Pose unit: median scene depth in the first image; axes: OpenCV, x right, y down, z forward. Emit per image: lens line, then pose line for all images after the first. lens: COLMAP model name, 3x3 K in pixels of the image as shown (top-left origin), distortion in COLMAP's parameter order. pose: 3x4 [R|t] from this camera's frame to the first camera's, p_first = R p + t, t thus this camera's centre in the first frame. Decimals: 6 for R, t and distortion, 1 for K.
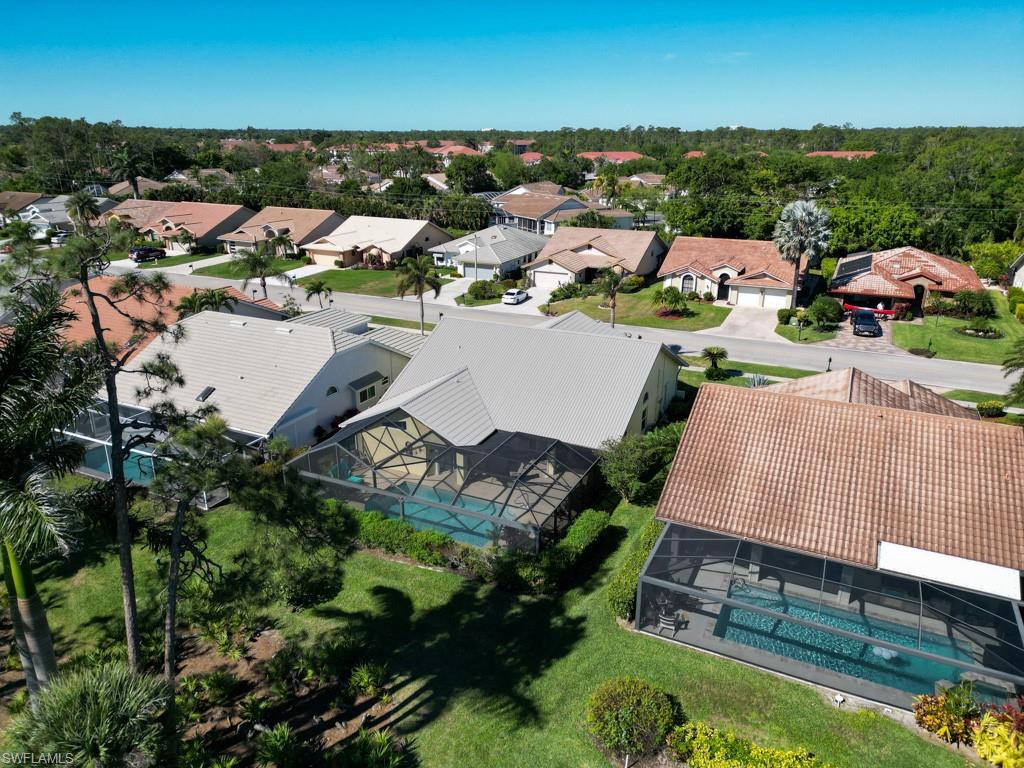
lens RADIAL K [[715.8, 0, 513.8], [0, 715.8, 387.3], [0, 0, 1]] dist [0.067972, -0.058945]
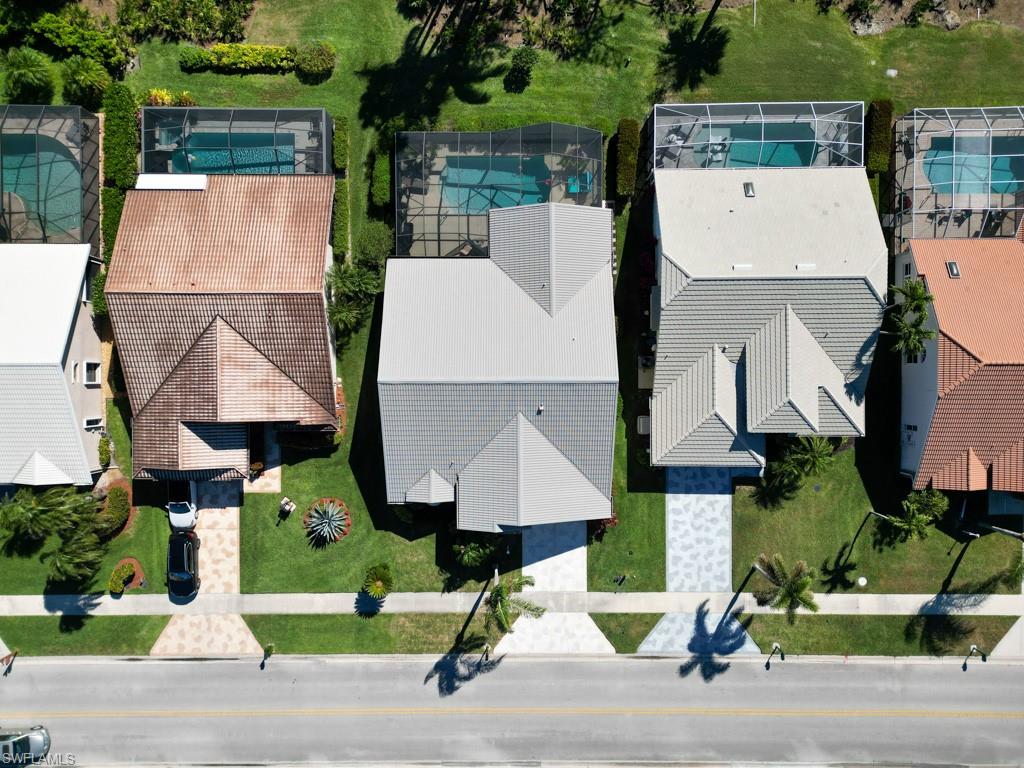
lens RADIAL K [[715.8, 0, 510.7], [0, 715.8, 387.6], [0, 0, 1]] dist [0.067972, -0.058945]
pose [[-0.899075, 0.437780, 0.003544, 0.017455], [-0.143060, -0.301436, 0.942693, -0.600549], [0.413760, 0.847045, 0.333642, 0.409310]]
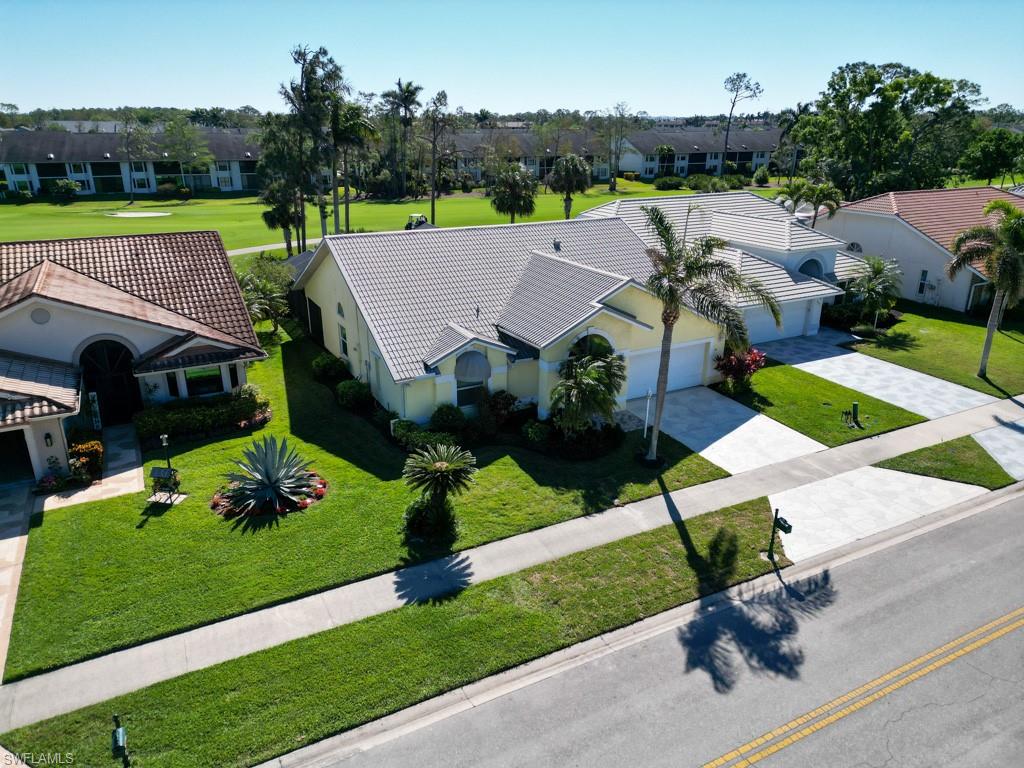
lens RADIAL K [[715.8, 0, 511.9], [0, 715.8, 385.7], [0, 0, 1]] dist [0.067972, -0.058945]
pose [[-0.591354, 0.271763, -0.759239, 0.372093], [-0.268074, 0.821710, 0.502921, -0.193227], [0.760550, 0.500937, -0.413069, 0.831527]]
